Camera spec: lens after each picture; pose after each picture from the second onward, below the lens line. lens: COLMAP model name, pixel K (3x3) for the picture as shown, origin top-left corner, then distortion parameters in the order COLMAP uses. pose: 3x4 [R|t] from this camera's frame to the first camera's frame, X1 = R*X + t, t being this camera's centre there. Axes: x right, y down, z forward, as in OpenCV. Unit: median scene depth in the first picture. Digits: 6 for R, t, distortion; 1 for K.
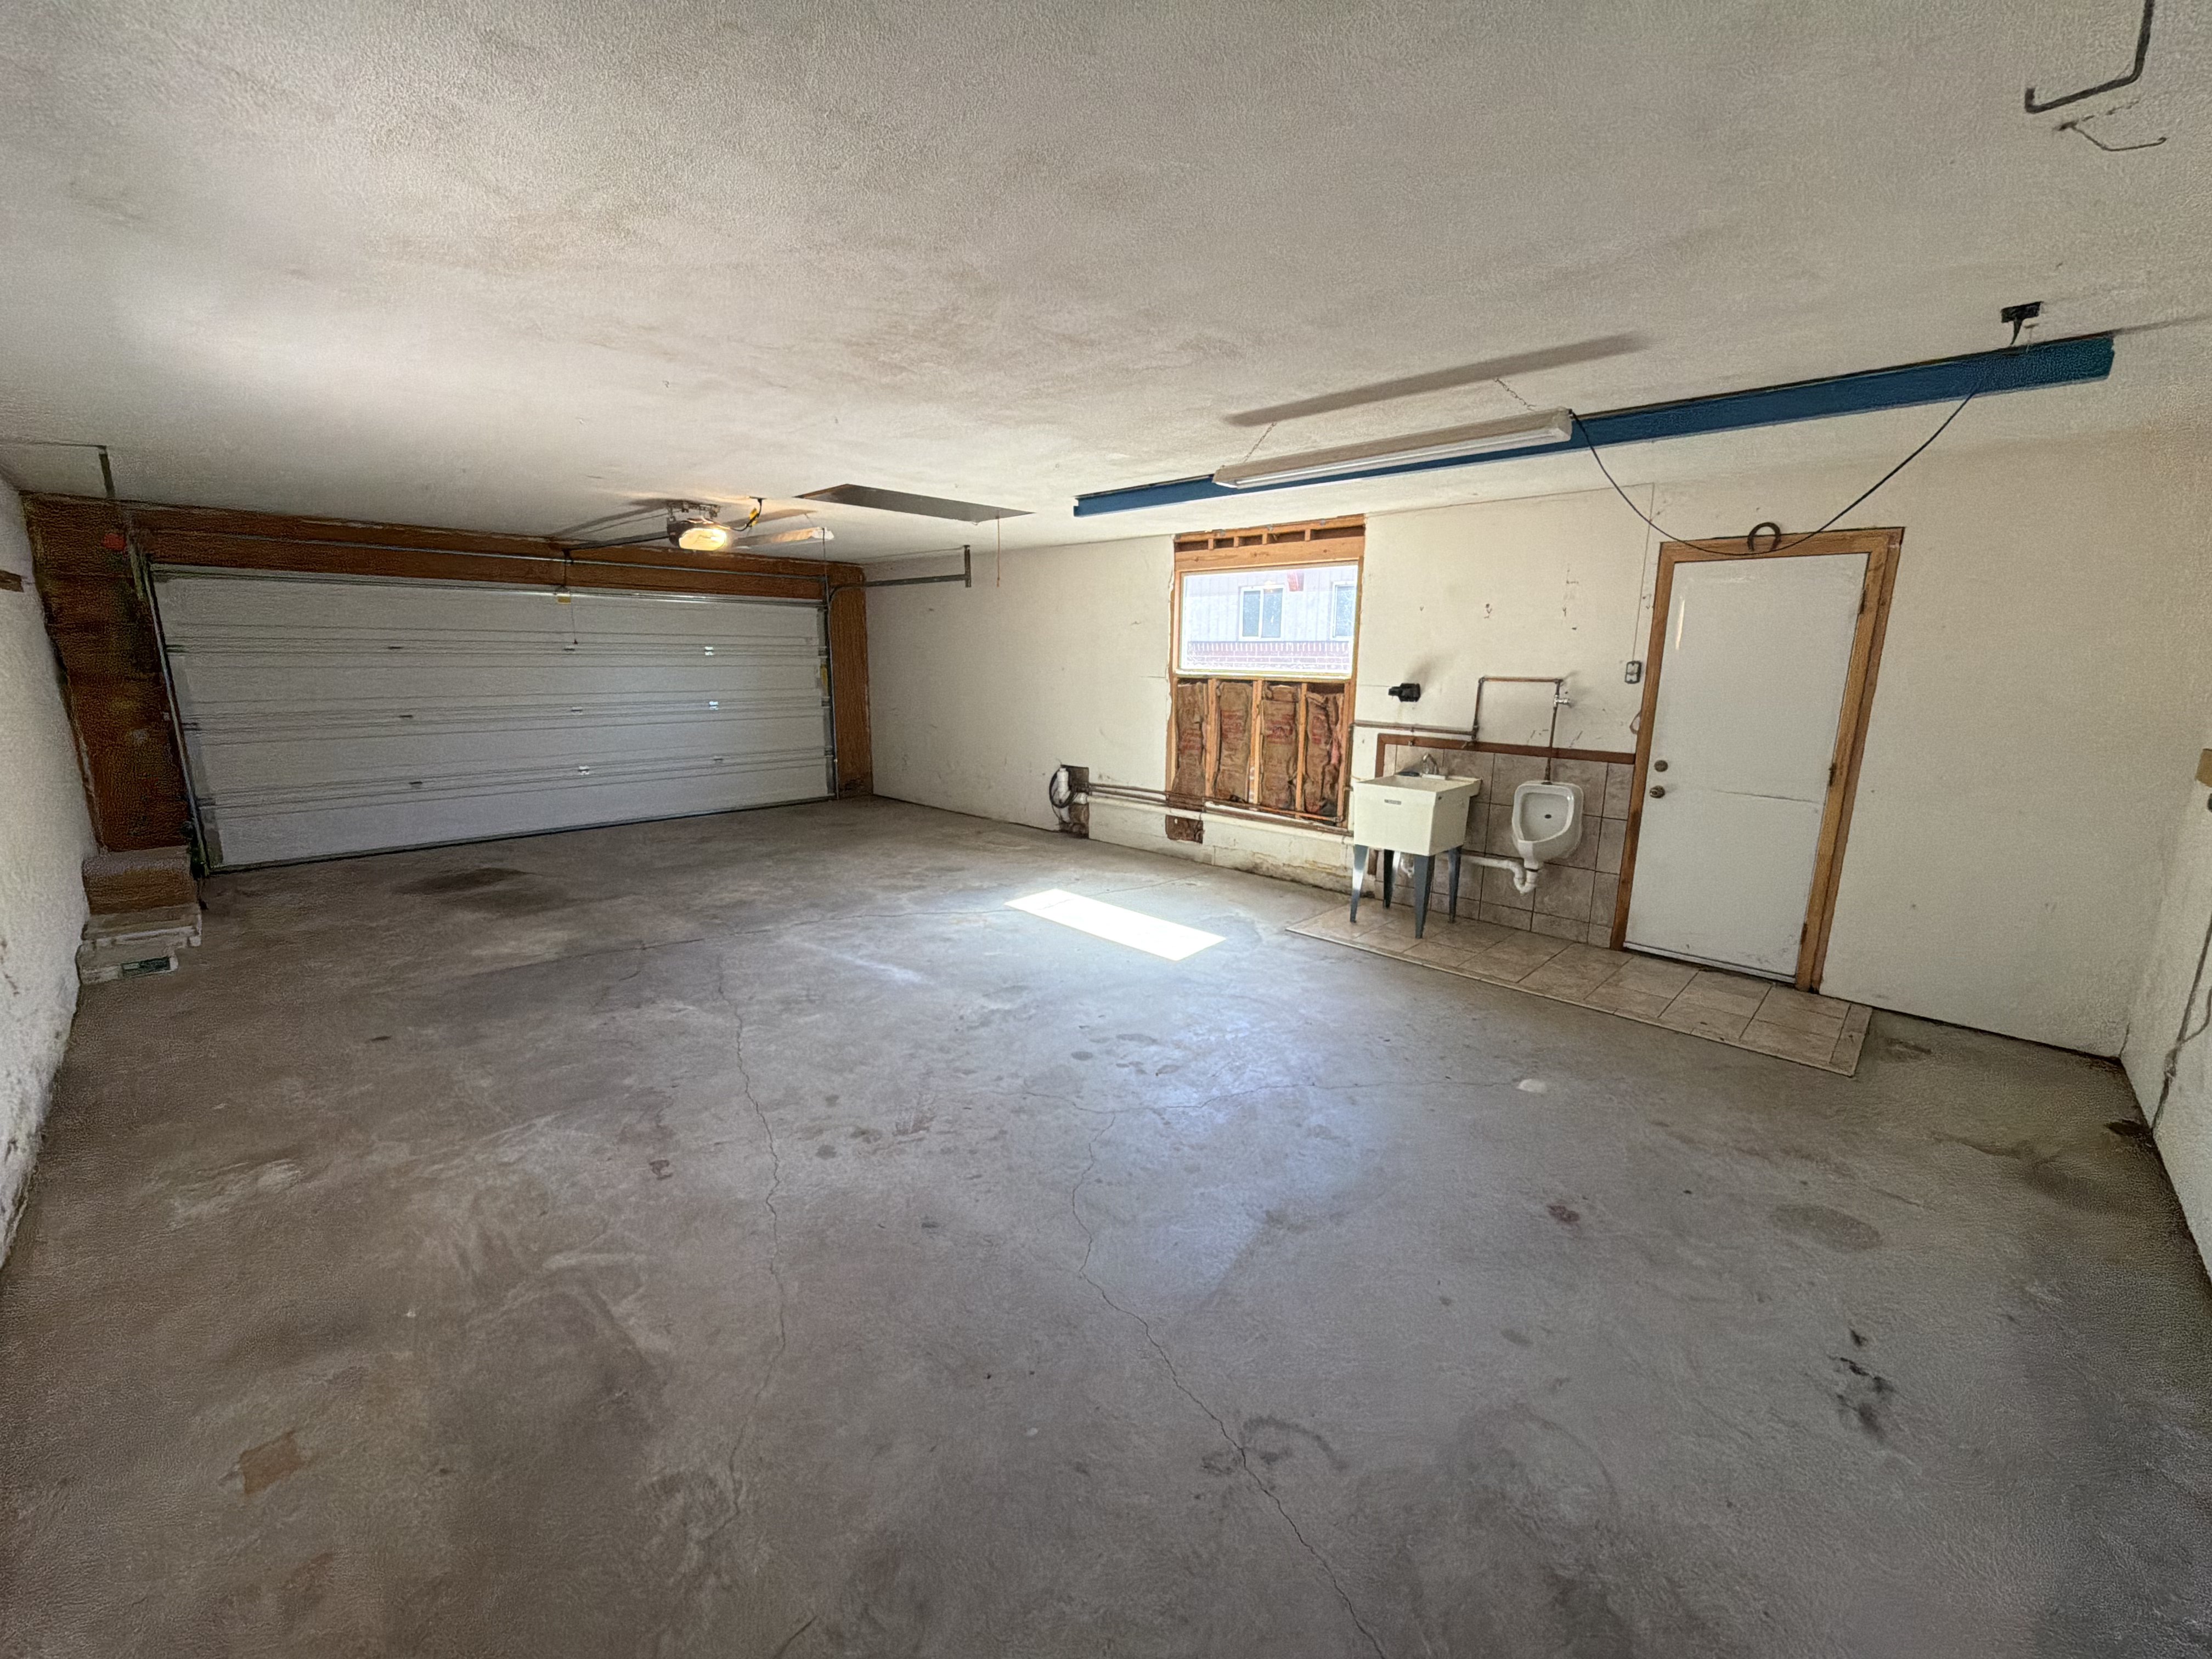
lens RADIAL K [[881.2, 0, 1106.0], [0, 881.2, 829.5], [0, 0, 1]] dist [-0.002243, 0.000371]
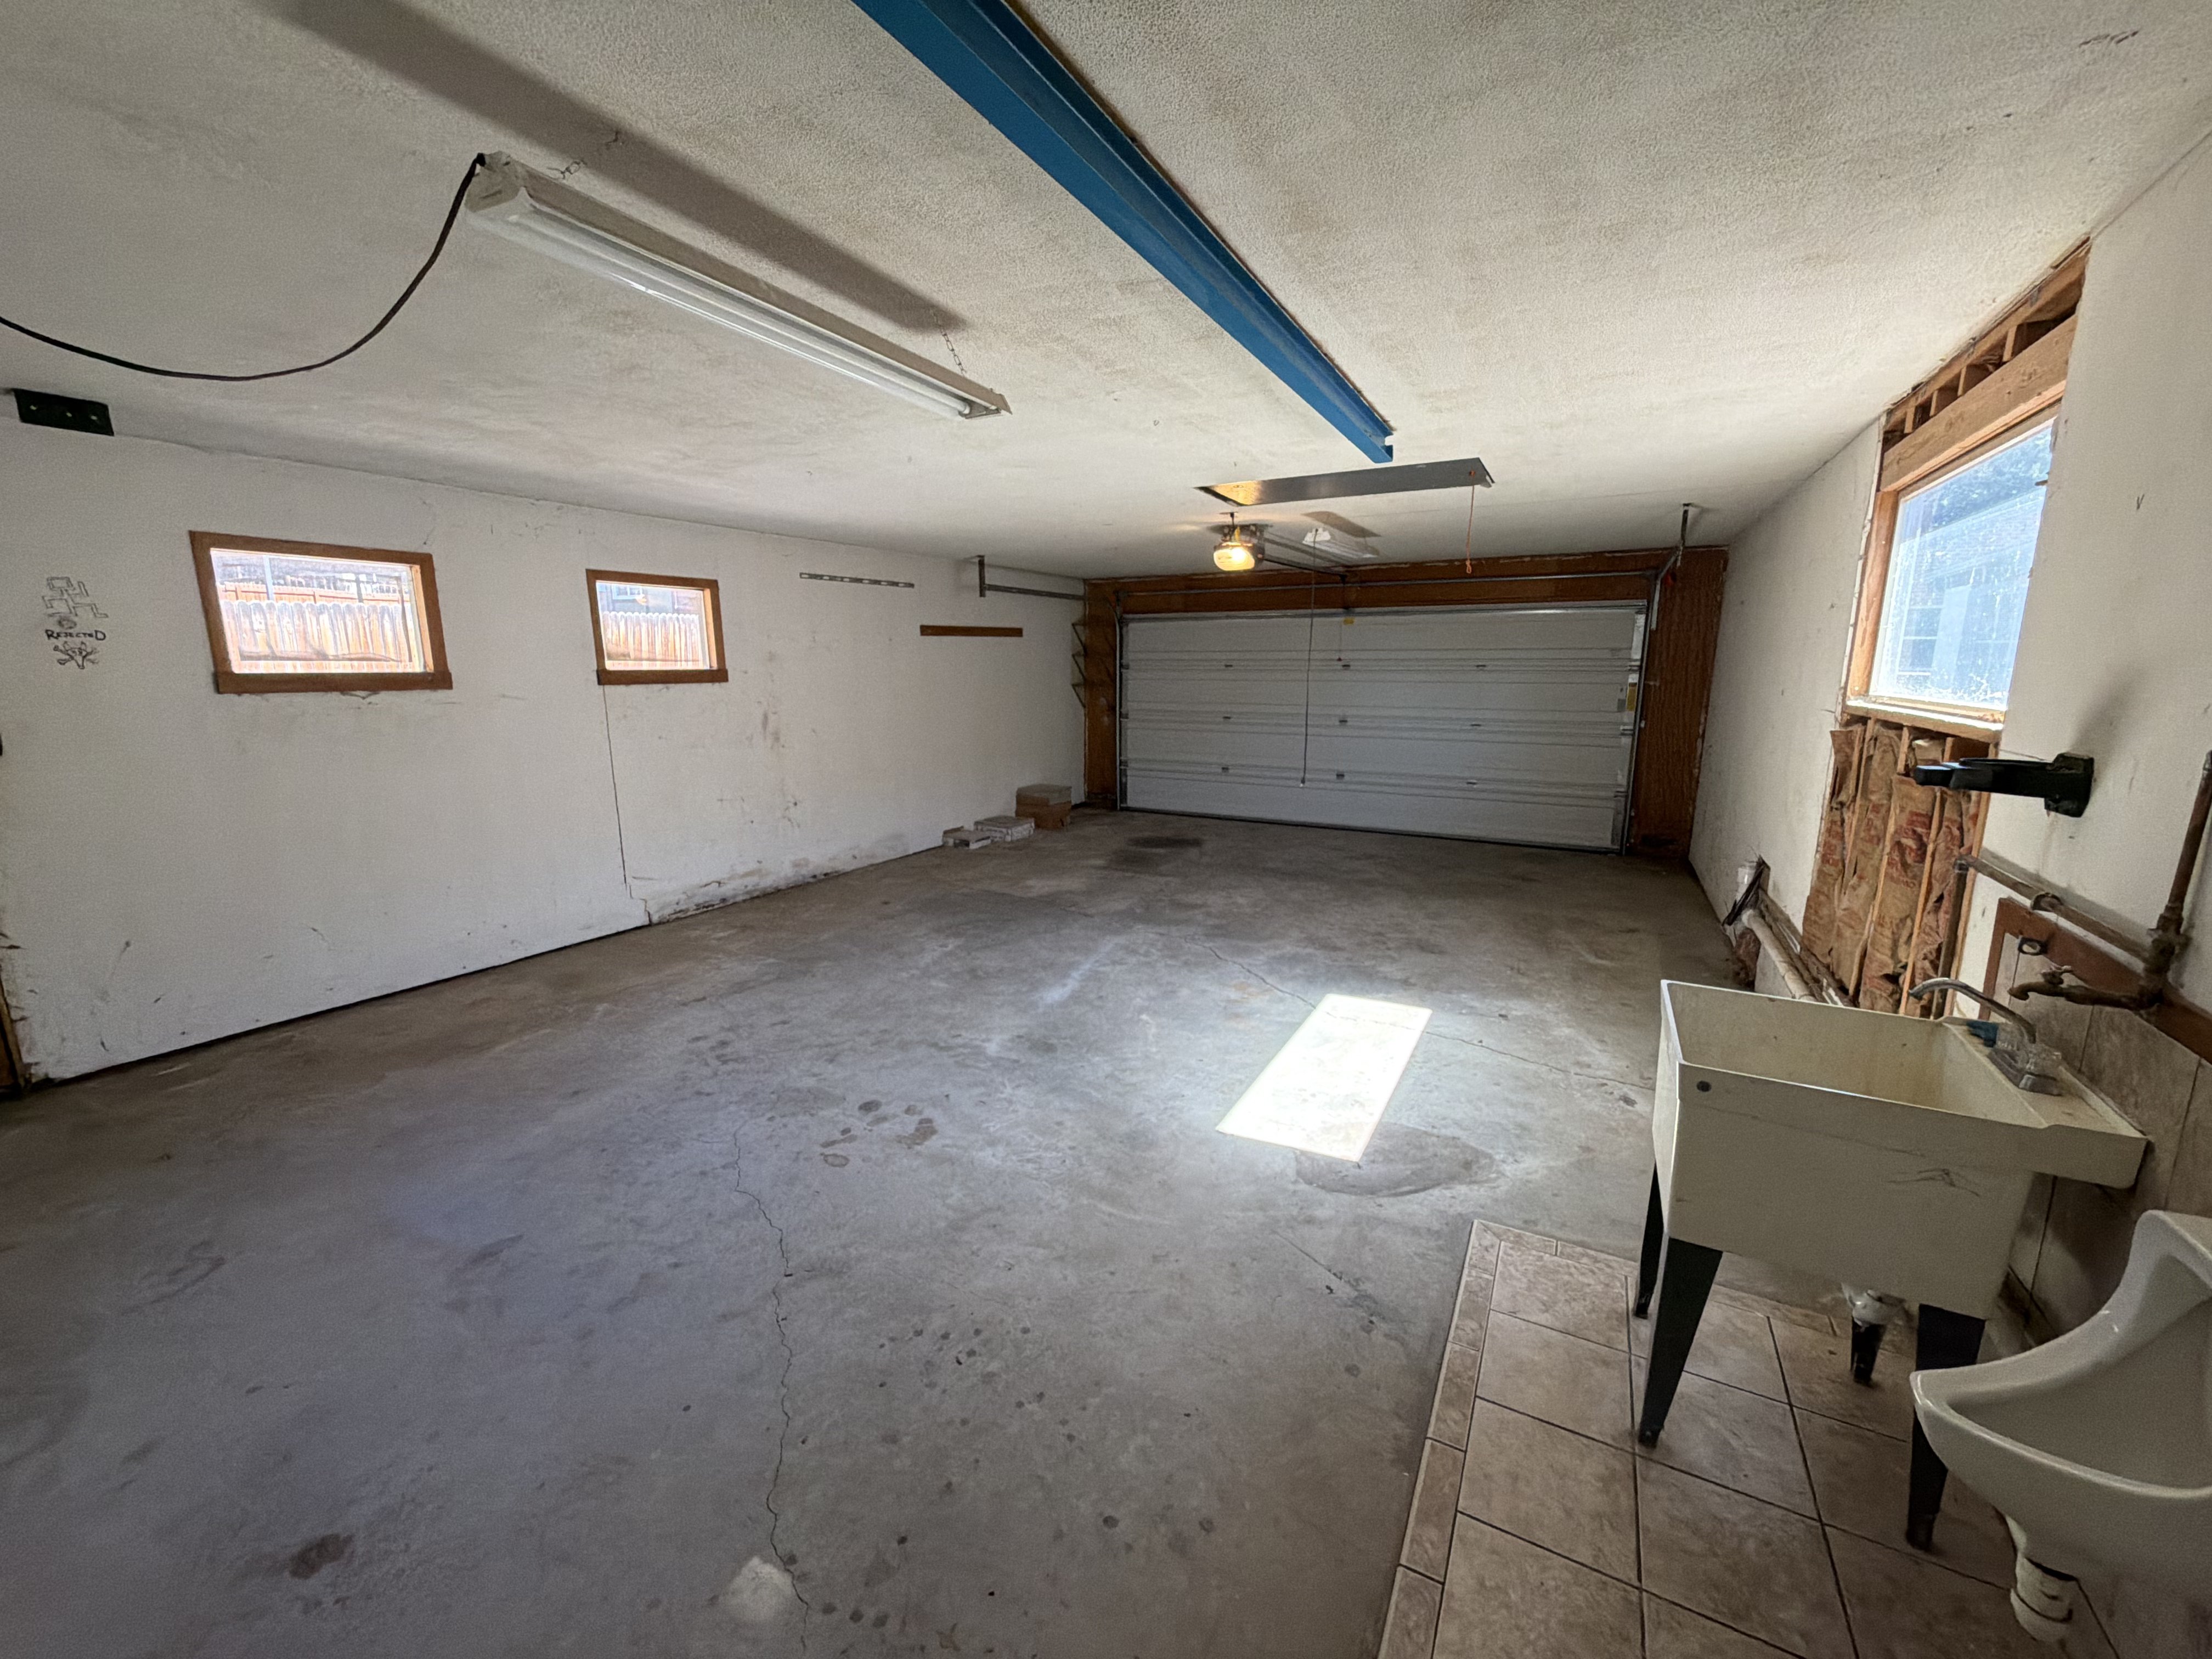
lens RADIAL K [[881.2, 0, 1106.0], [0, 881.2, 829.5], [0, 0, 1]] dist [-0.002243, 0.000371]
pose [[0.265116, 0.168113, -0.949448, 0.578099], [-0.187351, 0.974898, 0.120305, -0.119712], [0.945840, 0.145985, 0.289957, 0.627303]]
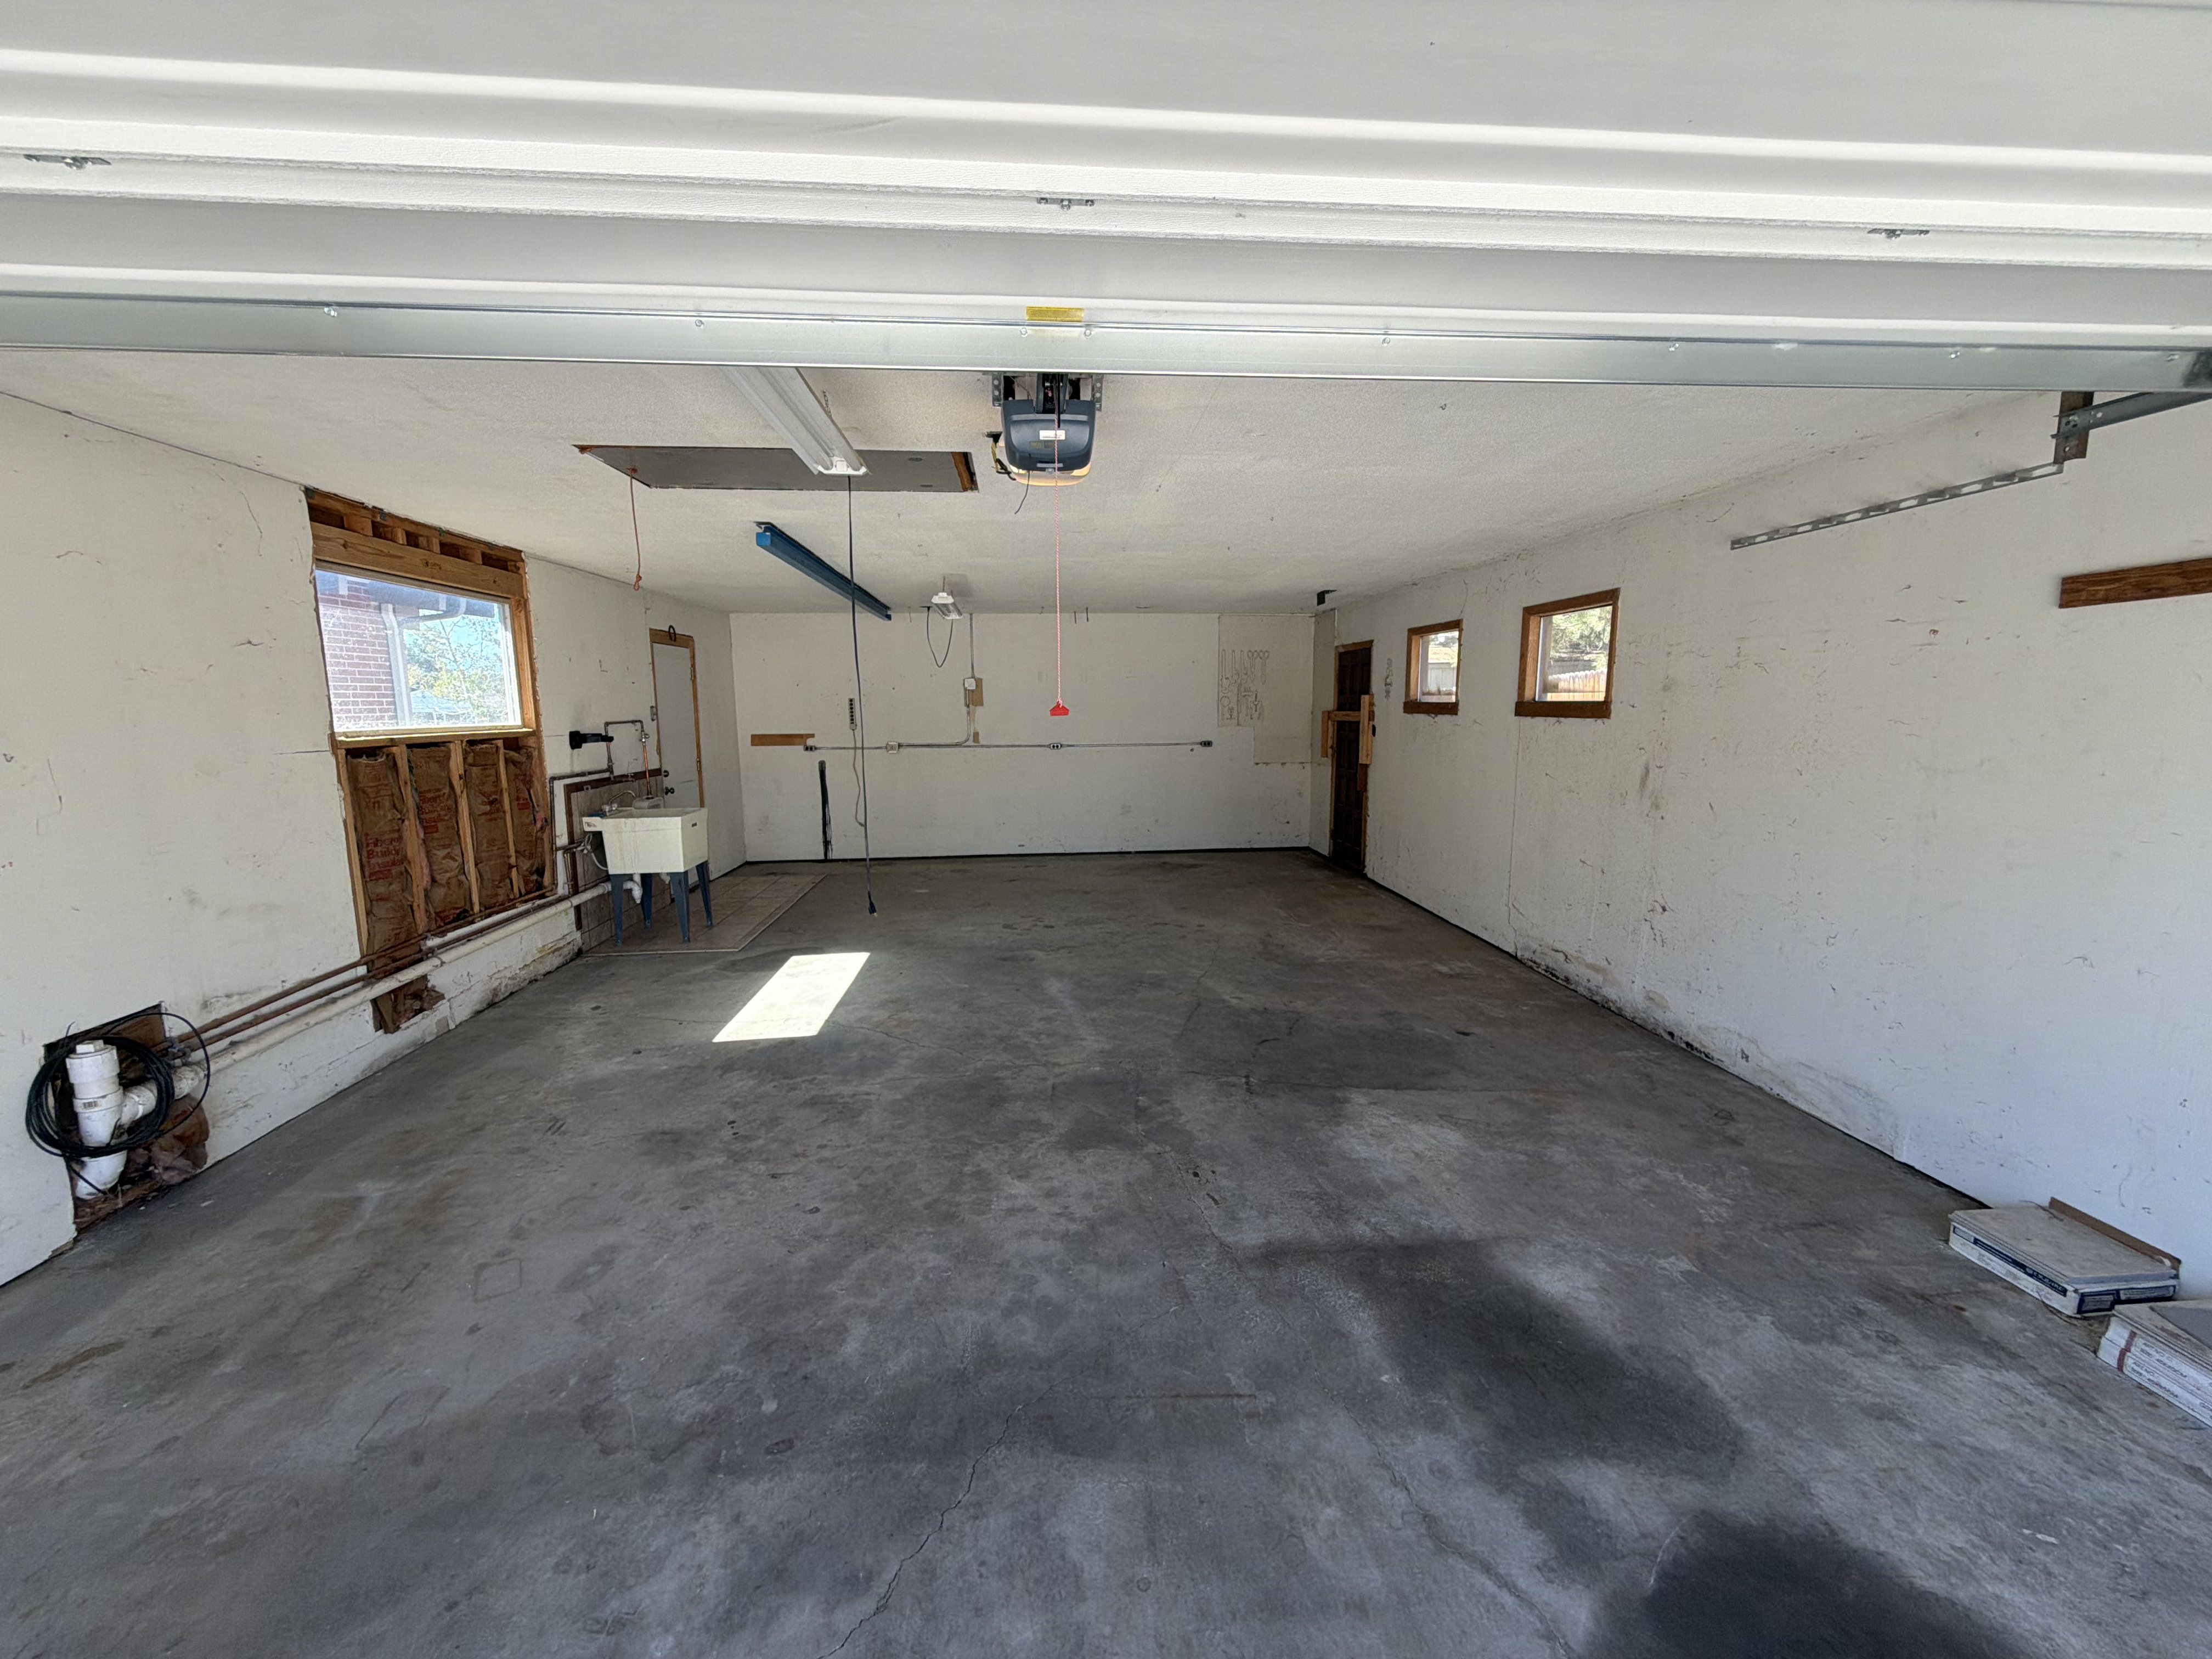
lens RADIAL K [[881.2, 0, 1106.0], [0, 881.2, 829.5], [0, 0, 1]] dist [-0.002243, 0.000371]
pose [[-0.758984, -0.097530, 0.643763, -0.833405], [0.129285, 0.946457, 0.295812, -0.294386], [-0.638144, 0.307746, -0.705737, 1.430996]]
